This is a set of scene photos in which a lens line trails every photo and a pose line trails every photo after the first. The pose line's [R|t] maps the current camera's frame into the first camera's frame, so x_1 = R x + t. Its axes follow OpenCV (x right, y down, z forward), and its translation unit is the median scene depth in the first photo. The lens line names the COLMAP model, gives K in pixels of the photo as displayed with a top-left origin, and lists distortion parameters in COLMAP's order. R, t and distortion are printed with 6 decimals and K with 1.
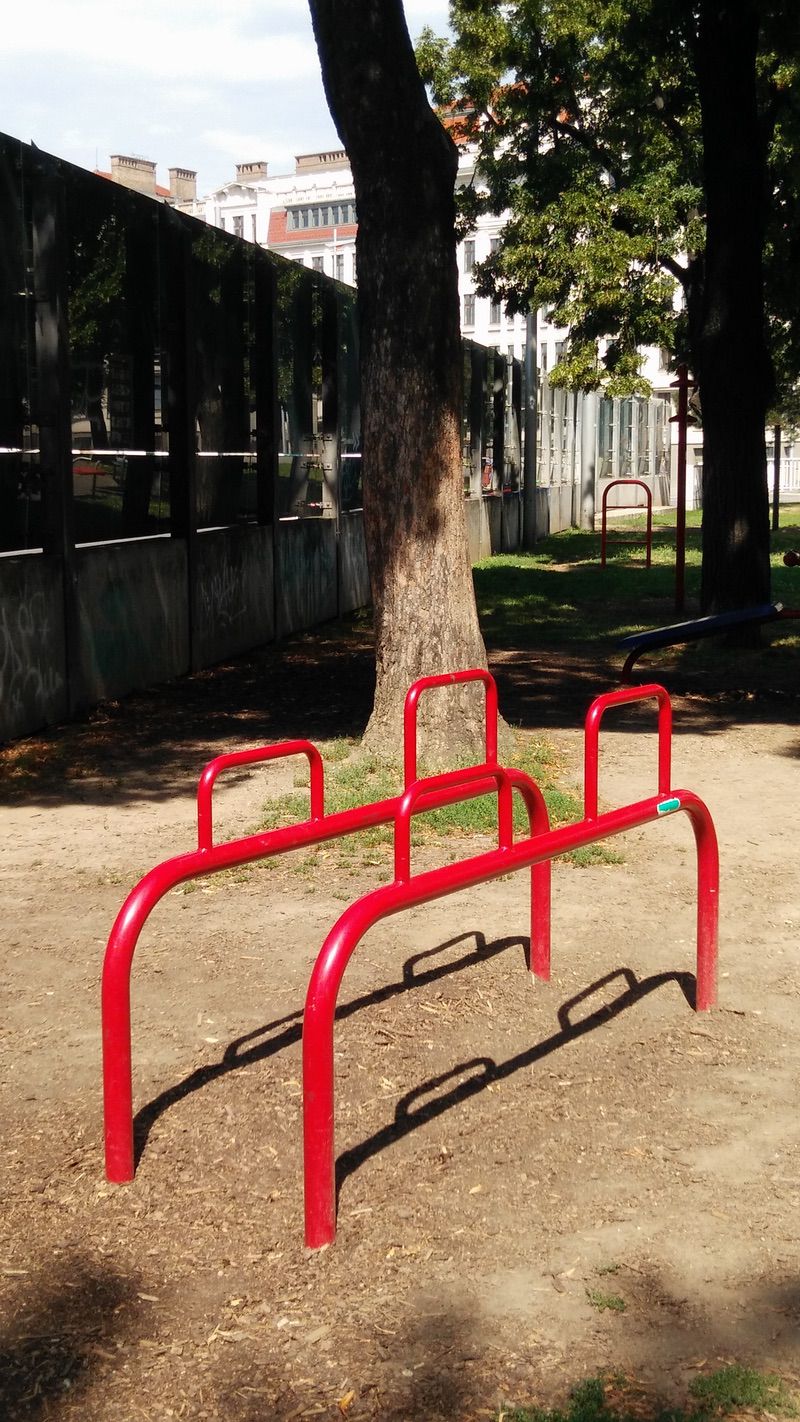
lens RADIAL K [[1926.6, 0, 400.0], [0, 1926.6, 711.0], [0, 0, 1]] dist [0.013669, 0.000215]
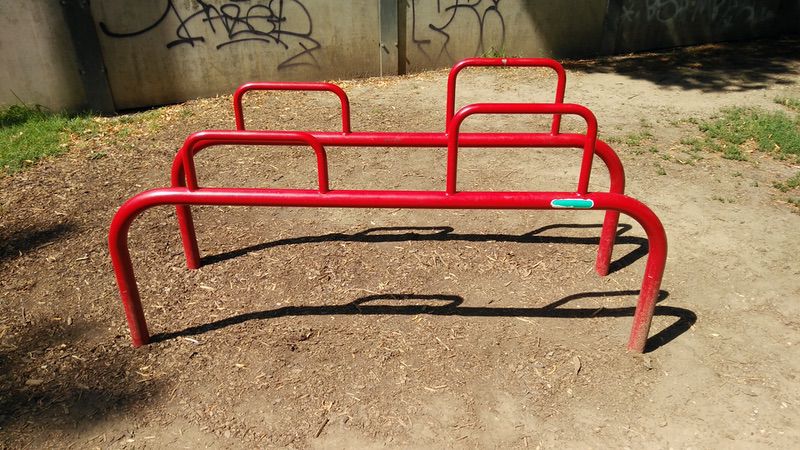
lens RADIAL K [[600.7, 0, 400.0], [0, 600.7, 225.0], [0, 0, 1]] dist [0.004744, -0.004370]
pose [[0.499119, 0.421889, -0.756895, 0.371969], [-0.103350, 0.896222, 0.431398, -0.096509], [0.860348, -0.137094, 0.490924, 0.667982]]
